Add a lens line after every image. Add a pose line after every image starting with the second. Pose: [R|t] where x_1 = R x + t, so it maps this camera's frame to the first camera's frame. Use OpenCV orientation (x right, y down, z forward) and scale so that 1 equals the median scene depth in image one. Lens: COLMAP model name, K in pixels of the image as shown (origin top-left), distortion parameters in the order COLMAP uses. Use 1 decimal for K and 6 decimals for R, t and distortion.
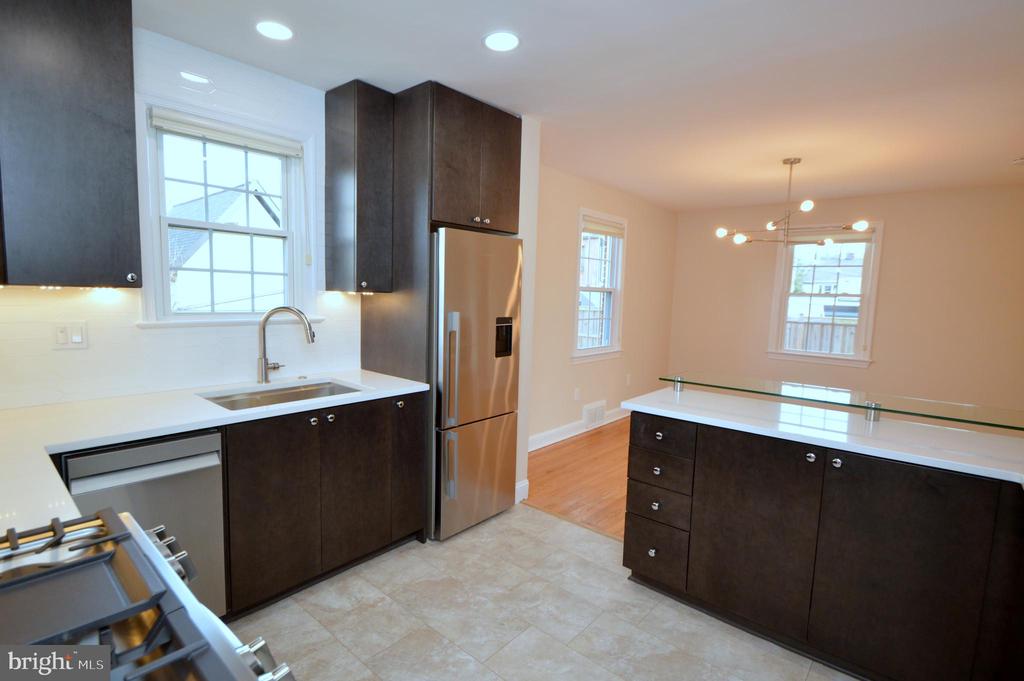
lens RADIAL K [[485.5, 0, 493.2], [0, 485.5, 344.0], [0, 0, 1]] dist [0.000886, 0.000247]
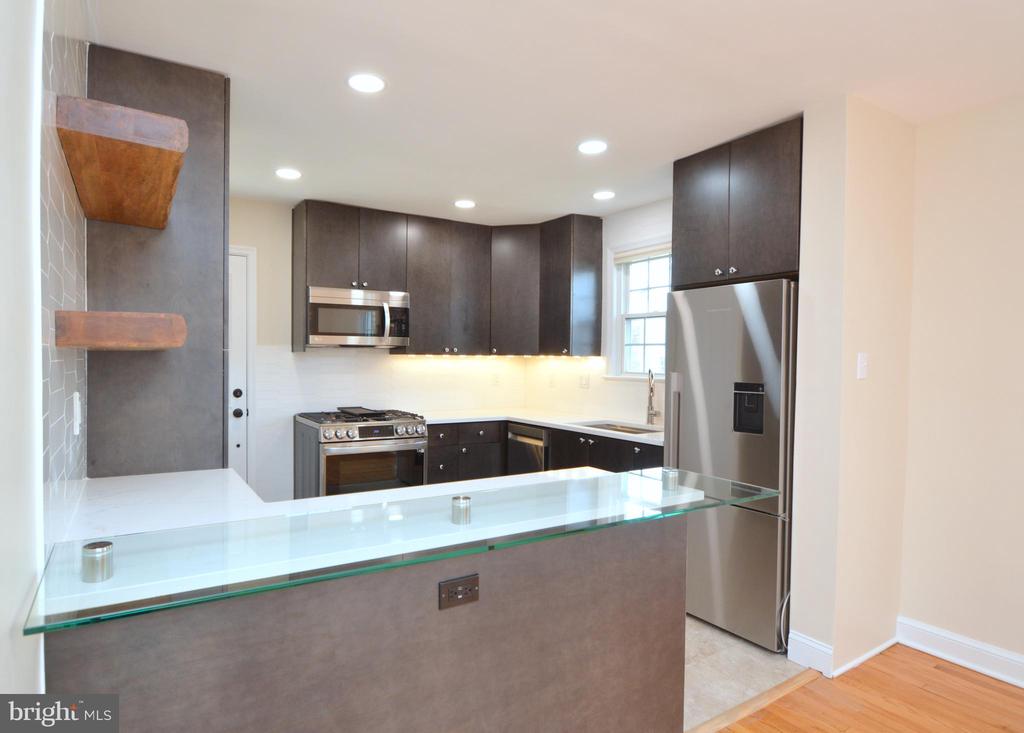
lens RADIAL K [[576.3, 0, 476.8], [0, 576.3, 368.0], [0, 0, 1]] dist [-0.027902, -0.000397]
pose [[-0.280999, -0.012119, -0.959631, 1.190699], [-0.116754, 0.992925, 0.021648, -0.053994], [0.952580, 0.118124, -0.280426, 0.957043]]
